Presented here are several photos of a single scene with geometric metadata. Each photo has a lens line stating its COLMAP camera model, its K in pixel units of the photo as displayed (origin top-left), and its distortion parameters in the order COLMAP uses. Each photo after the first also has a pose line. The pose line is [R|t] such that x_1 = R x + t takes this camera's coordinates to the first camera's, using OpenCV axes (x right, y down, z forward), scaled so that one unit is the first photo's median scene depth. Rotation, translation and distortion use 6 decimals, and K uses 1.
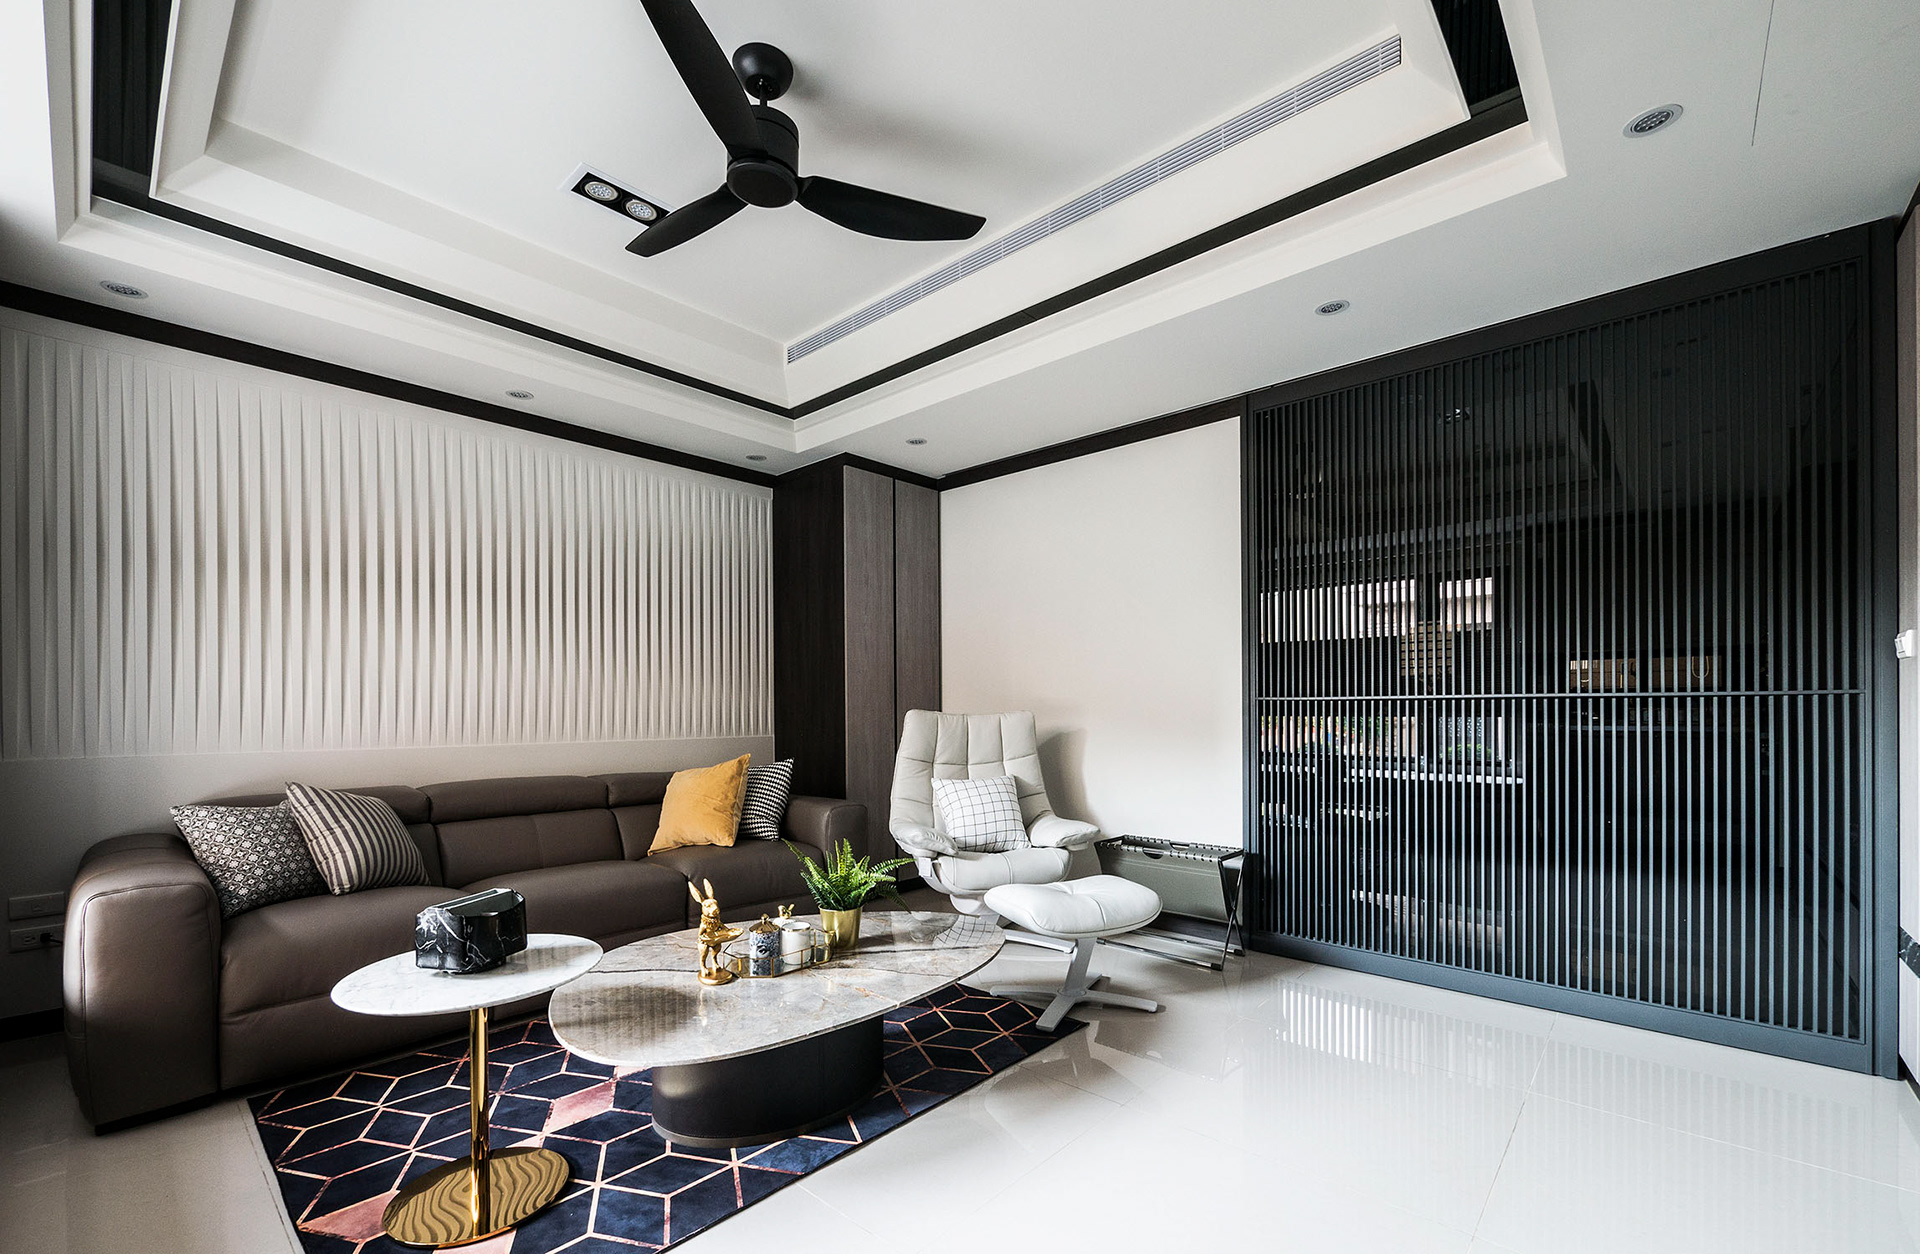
lens RADIAL K [[801.5, 0, 959.5], [0, 801.5, 709.8], [0, 0, 1]] dist [-0.001557, 0.000160]
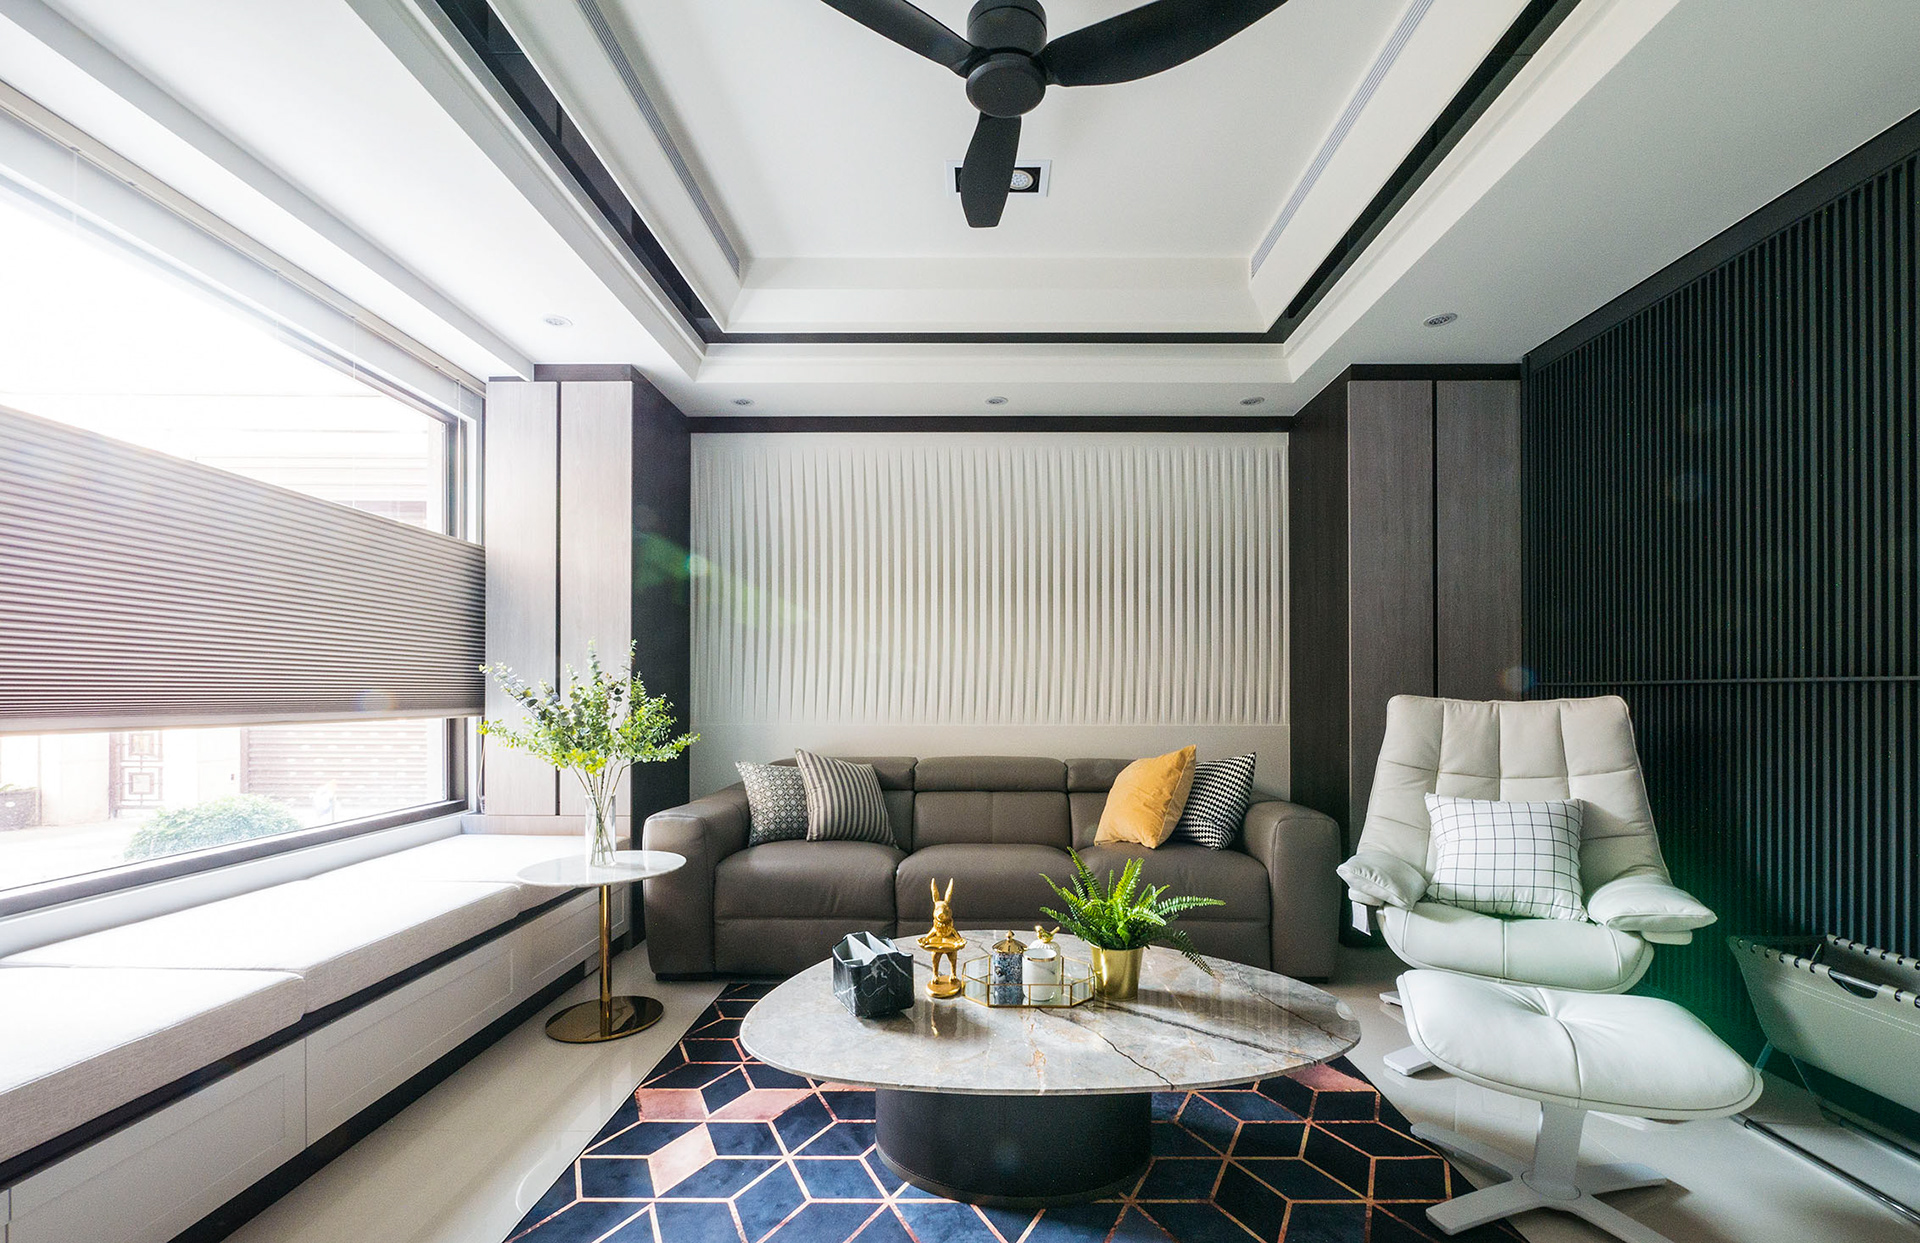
lens RADIAL K [[815.2, 0, 968.4], [0, 815.2, 688.6], [0, 0, 1]] dist [-0.011771, 0.000634]
pose [[0.667551, -0.000956, -0.744563, 0.239277], [-0.004315, 0.999977, -0.005153, -0.000447], [0.744551, 0.006652, 0.667532, 0.240950]]
